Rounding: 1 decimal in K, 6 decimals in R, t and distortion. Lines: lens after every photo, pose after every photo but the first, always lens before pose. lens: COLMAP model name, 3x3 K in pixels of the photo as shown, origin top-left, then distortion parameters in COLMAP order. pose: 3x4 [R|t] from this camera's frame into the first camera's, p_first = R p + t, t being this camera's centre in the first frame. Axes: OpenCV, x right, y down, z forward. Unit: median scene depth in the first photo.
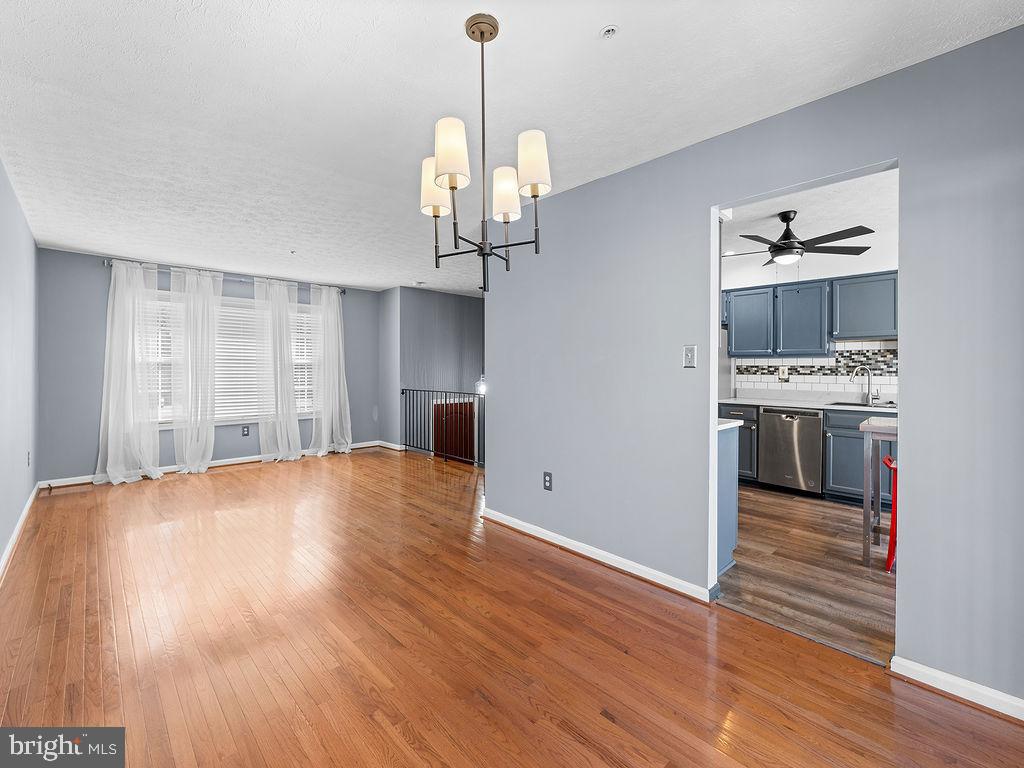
lens RADIAL K [[443.4, 0, 512.9], [0, 443.4, 375.5], [0, 0, 1]] dist [-0.001984, -0.000065]
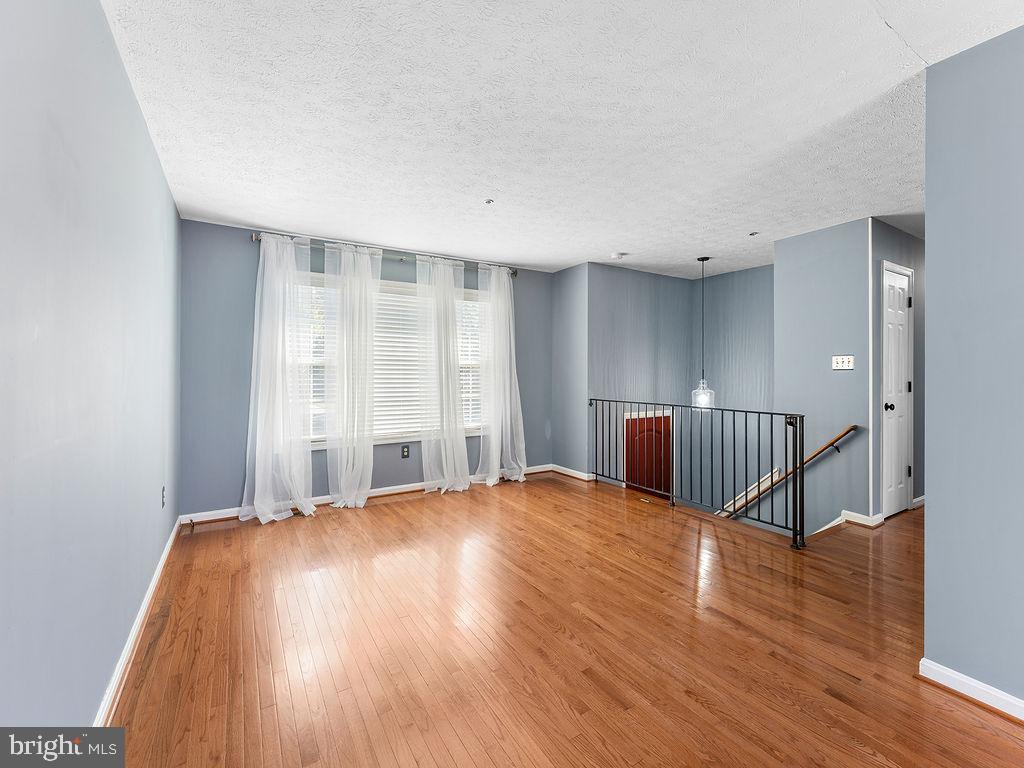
lens RADIAL K [[443.4, 0, 512.9], [0, 443.4, 375.5], [0, 0, 1]] dist [-0.001984, -0.000065]
pose [[0.978285, 0.000933, -0.207264, -0.256026], [-0.002154, 0.999982, -0.005666, -0.005194], [0.207255, 0.005989, 0.978269, 0.272524]]
